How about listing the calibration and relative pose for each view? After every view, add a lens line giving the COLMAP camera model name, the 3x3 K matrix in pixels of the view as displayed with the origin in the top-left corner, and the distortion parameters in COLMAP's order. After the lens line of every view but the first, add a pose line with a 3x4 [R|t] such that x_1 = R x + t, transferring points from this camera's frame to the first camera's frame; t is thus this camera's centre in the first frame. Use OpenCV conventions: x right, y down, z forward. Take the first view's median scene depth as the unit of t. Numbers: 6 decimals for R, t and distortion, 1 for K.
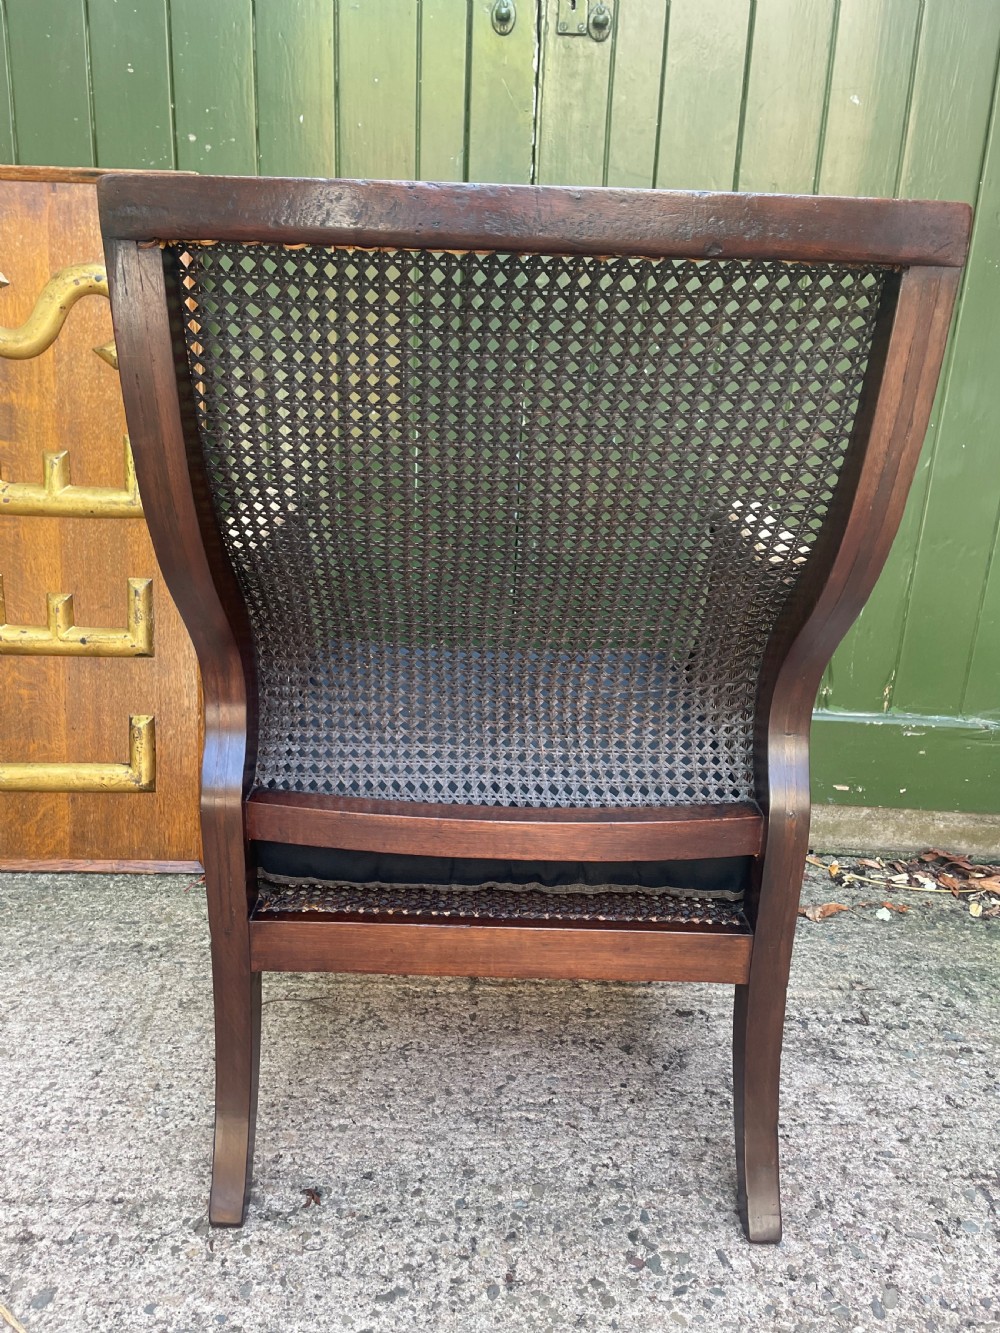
lens RADIAL K [[1030.4, 0, 493.2], [0, 1030.4, 671.6], [0, 0, 1]] dist [0.075752, -0.111885]
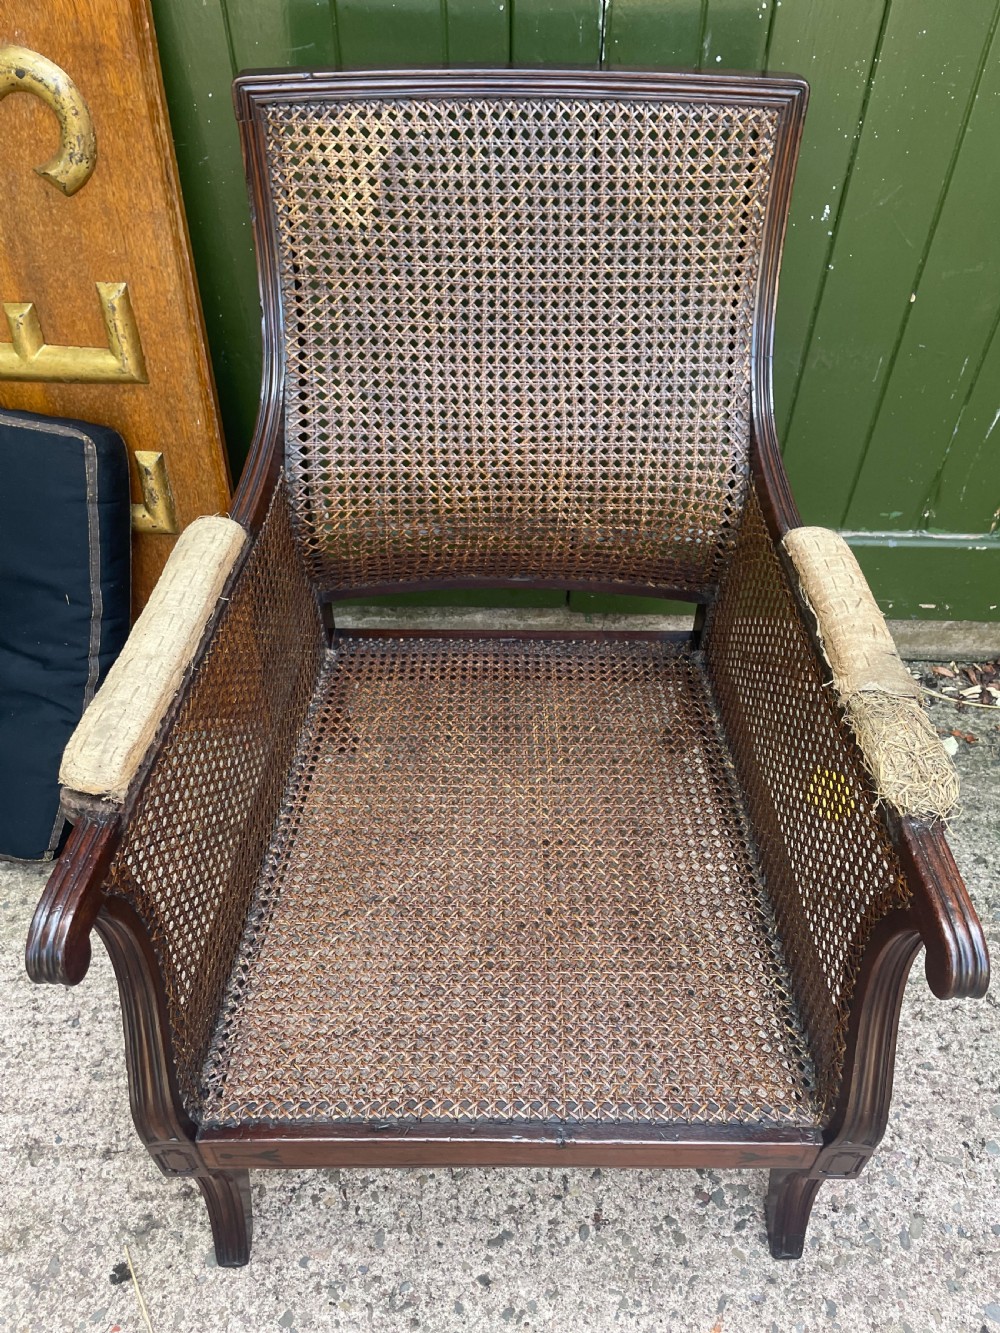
lens RADIAL K [[1030.4, 0, 505.5], [0, 1030.4, 687.8], [0, 0, 1]] dist [0.075752, -0.111885]
pose [[0.999346, -0.026596, -0.024516, -0.036393], [0.035217, 0.870075, 0.491659, -0.448822], [0.008254, -0.492201, 0.870443, 0.214181]]
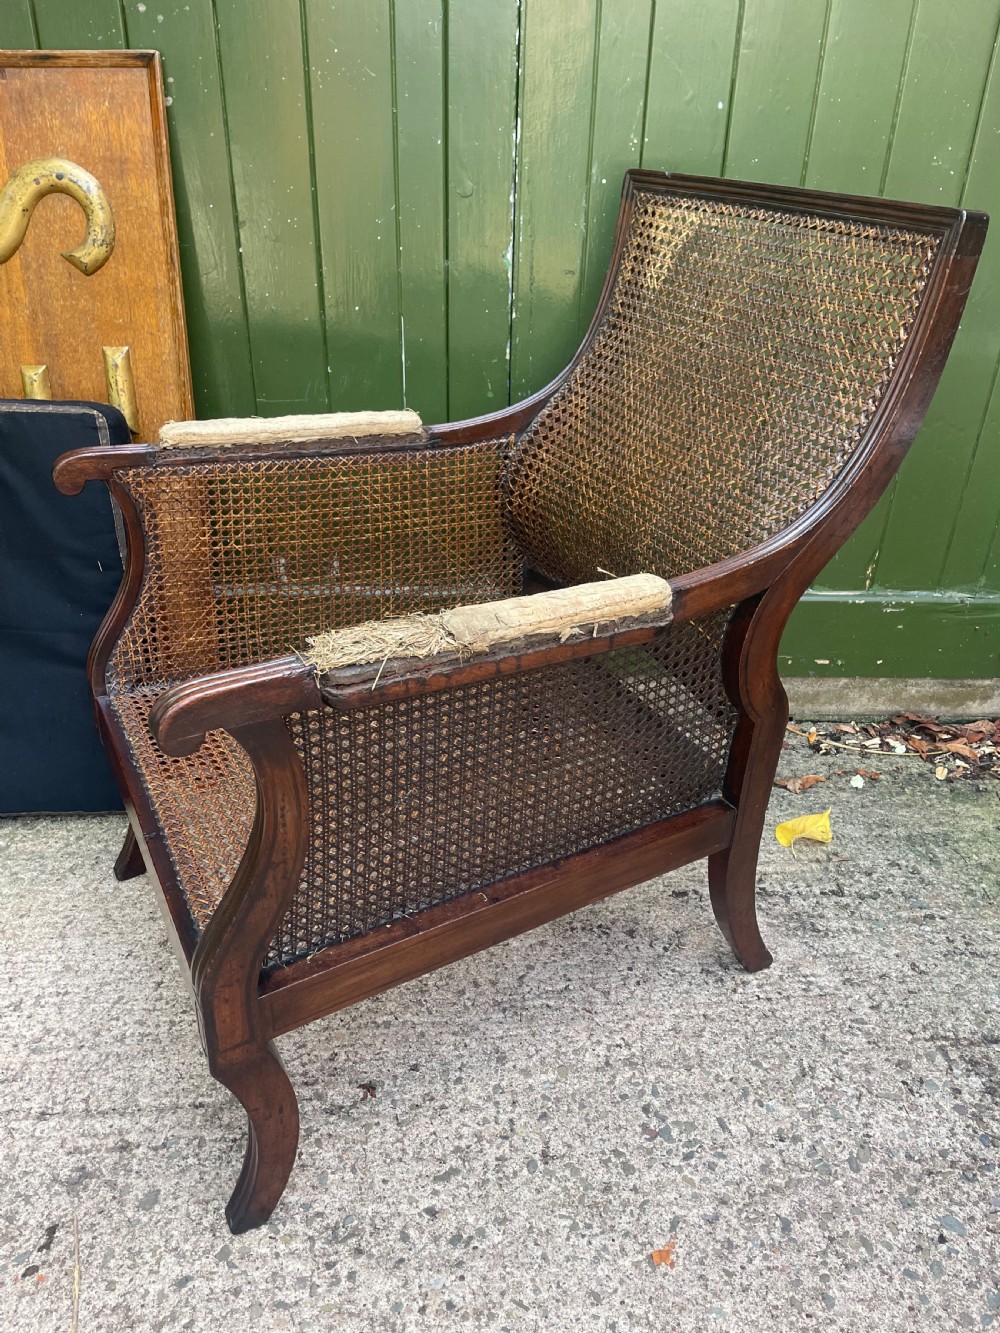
lens RADIAL K [[1030.4, 0, 494.4], [0, 1030.4, 683.2], [0, 0, 1]] dist [0.075752, -0.111885]
pose [[0.998576, -0.041915, 0.032988, -0.048215], [0.033561, 0.974425, 0.222193, -0.167959], [-0.041458, -0.220769, 0.974445, -0.024298]]
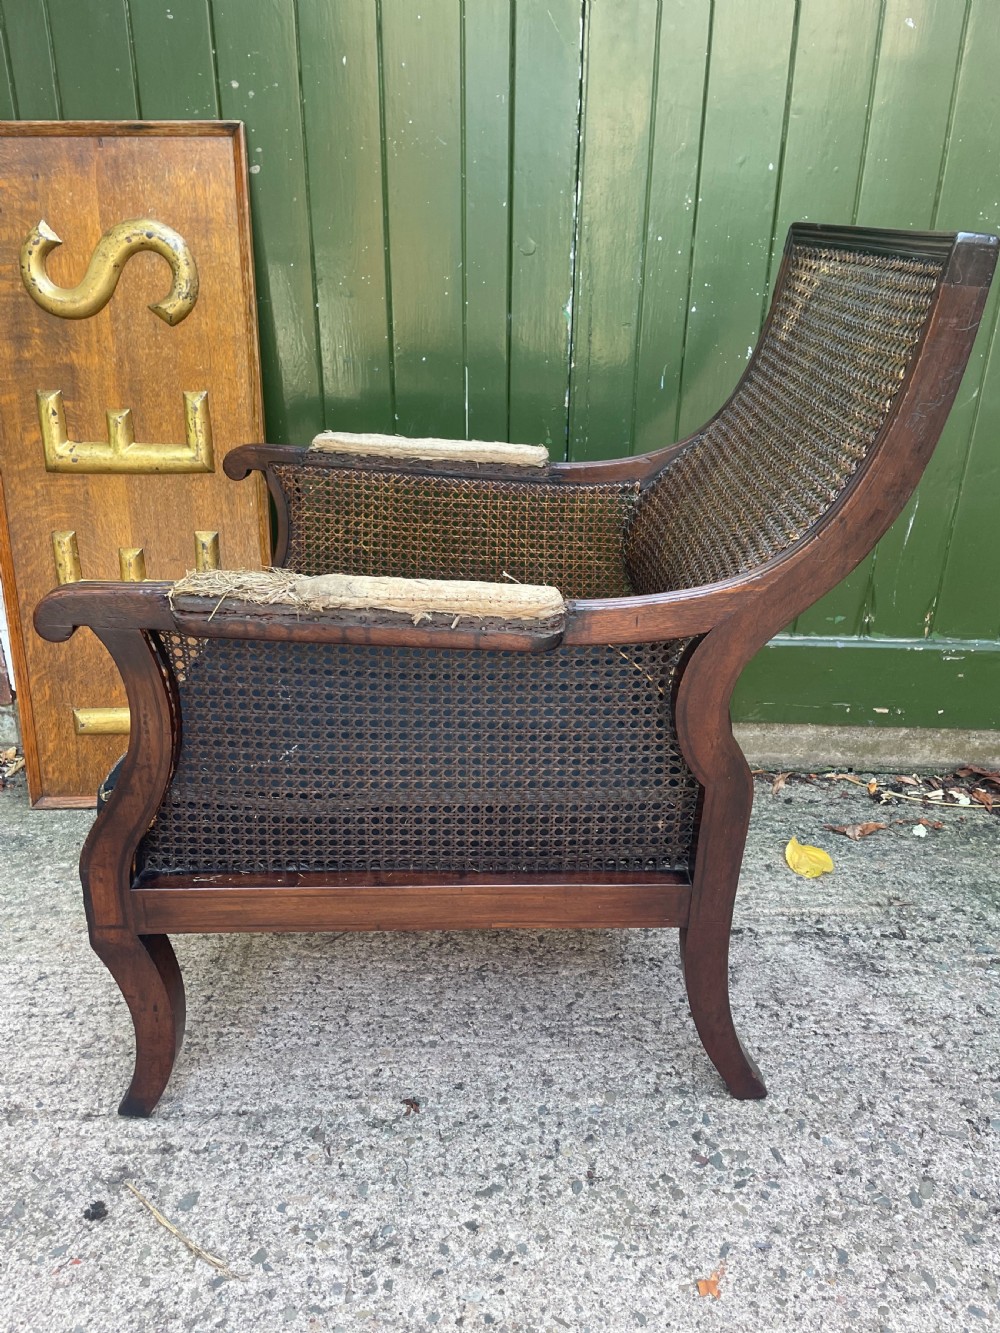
lens RADIAL K [[1030.4, 0, 496.6], [0, 1030.4, 680.4], [0, 0, 1]] dist [0.075752, -0.111885]
pose [[0.999486, -0.023481, -0.021835, -0.041235], [0.025974, 0.992195, 0.121961, -0.083310], [0.018801, -0.122465, 0.992295, -0.059479]]
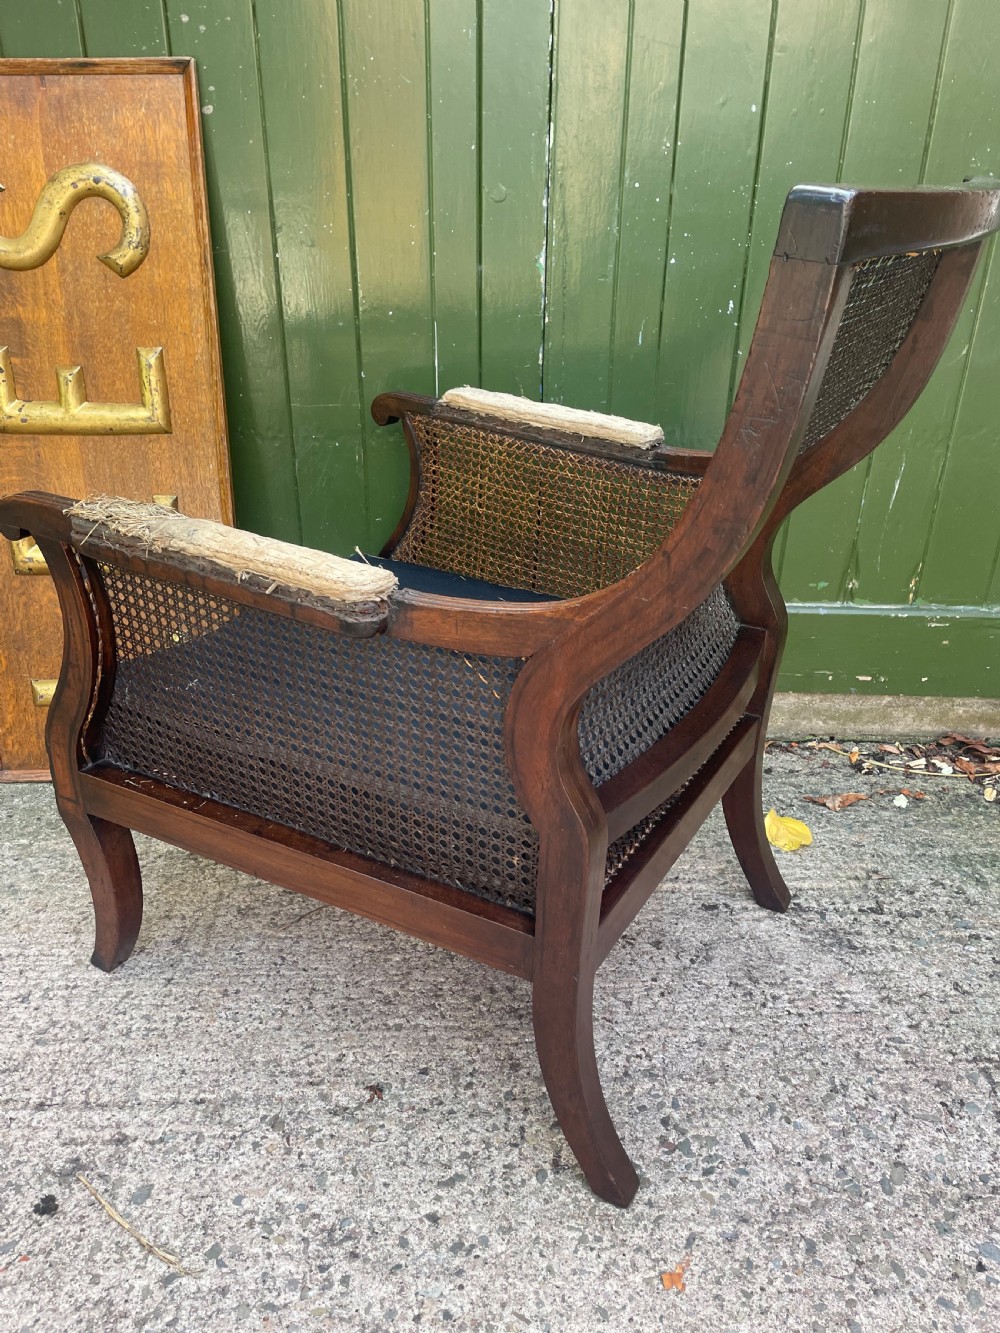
lens RADIAL K [[1030.4, 0, 501.8], [0, 1030.4, 681.5], [0, 0, 1]] dist [0.075752, -0.111885]
pose [[0.999605, -0.025583, -0.011657, -0.013182], [0.027167, 0.985673, 0.166464, -0.096843], [0.007232, -0.166715, 0.985979, -0.014397]]
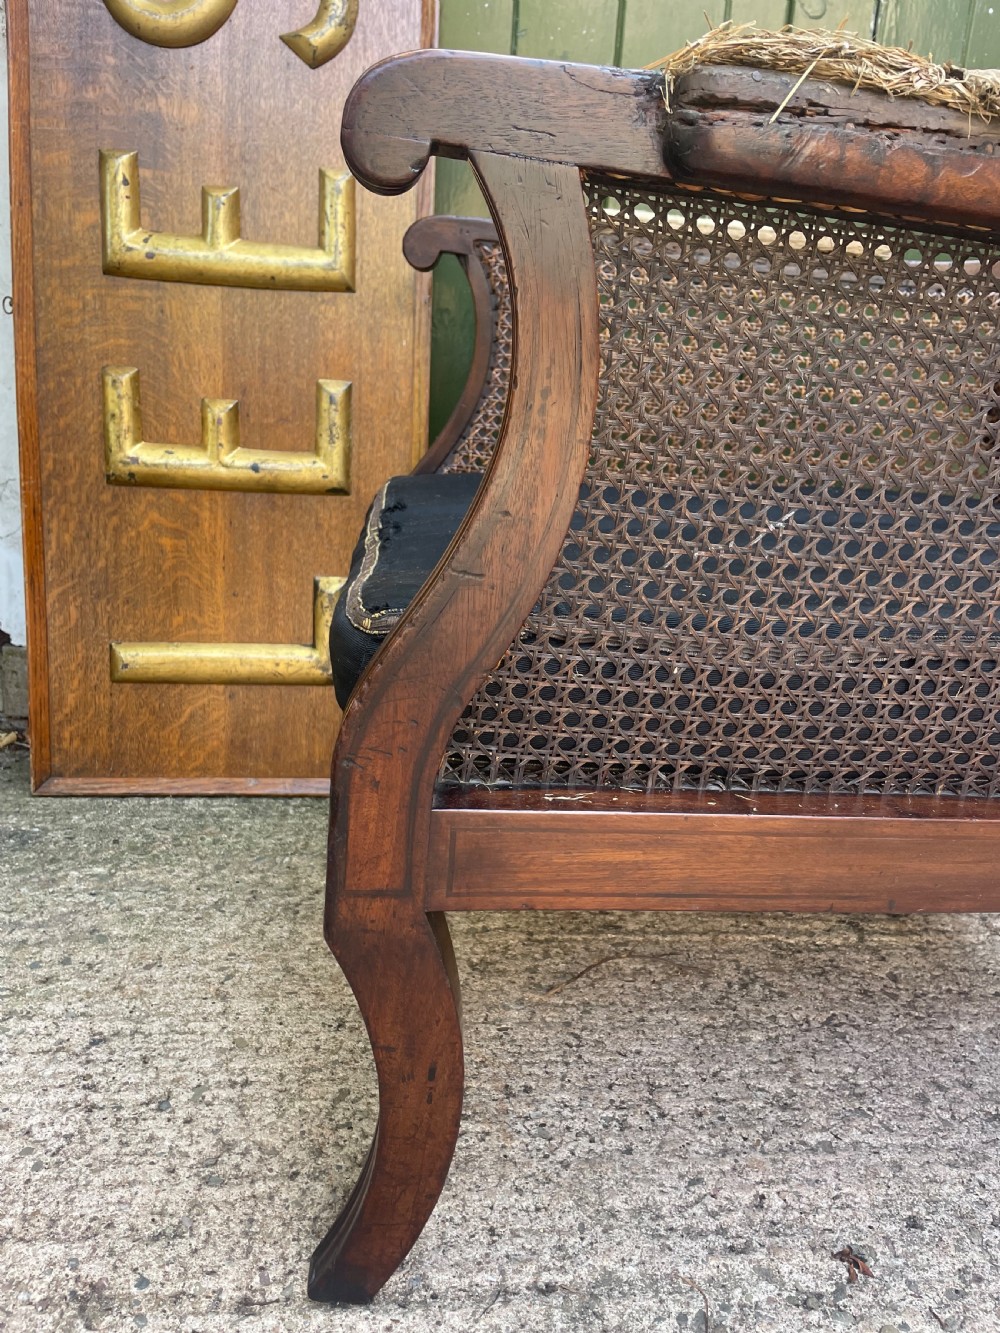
lens RADIAL K [[1030.4, 0, 509.6], [0, 1030.4, 679.8], [0, 0, 1]] dist [0.075752, -0.111885]
pose [[0.996260, -0.000233, 0.086403, -0.385460], [-0.001850, 0.999710, 0.024025, 0.133432], [-0.086384, -0.024095, 0.995970, 0.377791]]
